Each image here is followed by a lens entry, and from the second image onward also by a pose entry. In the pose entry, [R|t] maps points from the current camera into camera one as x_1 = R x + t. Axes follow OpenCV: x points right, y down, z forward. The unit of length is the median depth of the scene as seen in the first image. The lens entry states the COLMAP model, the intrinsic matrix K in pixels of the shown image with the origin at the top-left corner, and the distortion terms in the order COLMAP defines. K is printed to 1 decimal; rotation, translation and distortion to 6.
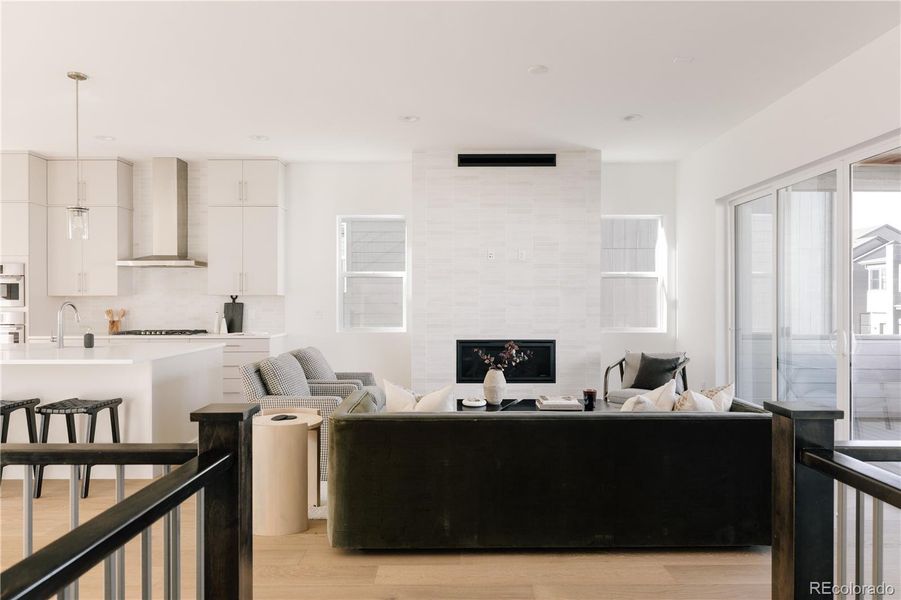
lens RADIAL K [[514.0, 0, 459.1], [0, 514.0, 305.7], [0, 0, 1]] dist [-0.000642, 0.000031]
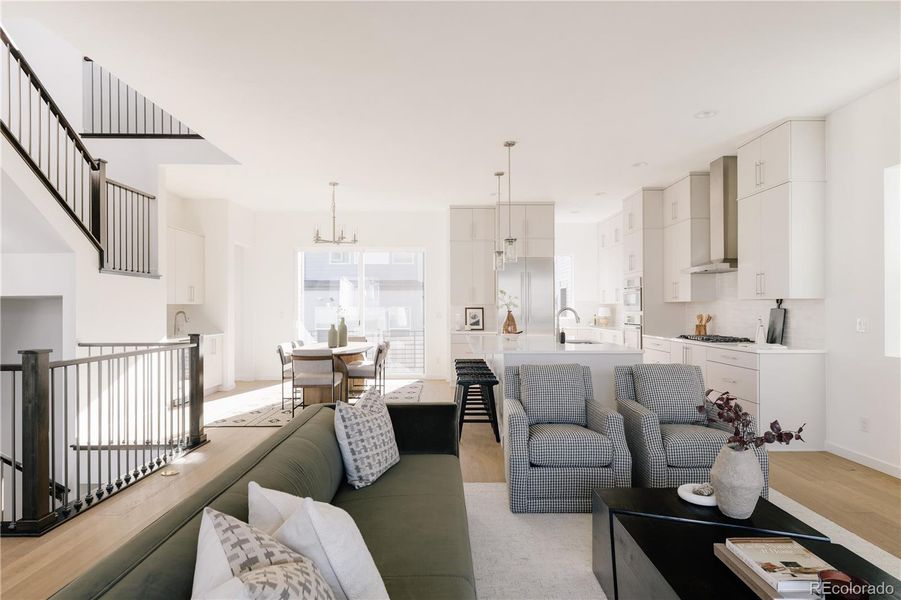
lens RADIAL K [[514.0, 0, 459.1], [0, 514.0, 305.7], [0, 0, 1]] dist [-0.000642, 0.000031]
pose [[0.011779, -0.001187, -0.999930, 0.367705], [0.000942, 0.999999, -0.001176, -0.009413], [0.999930, -0.000928, 0.011780, 0.497888]]
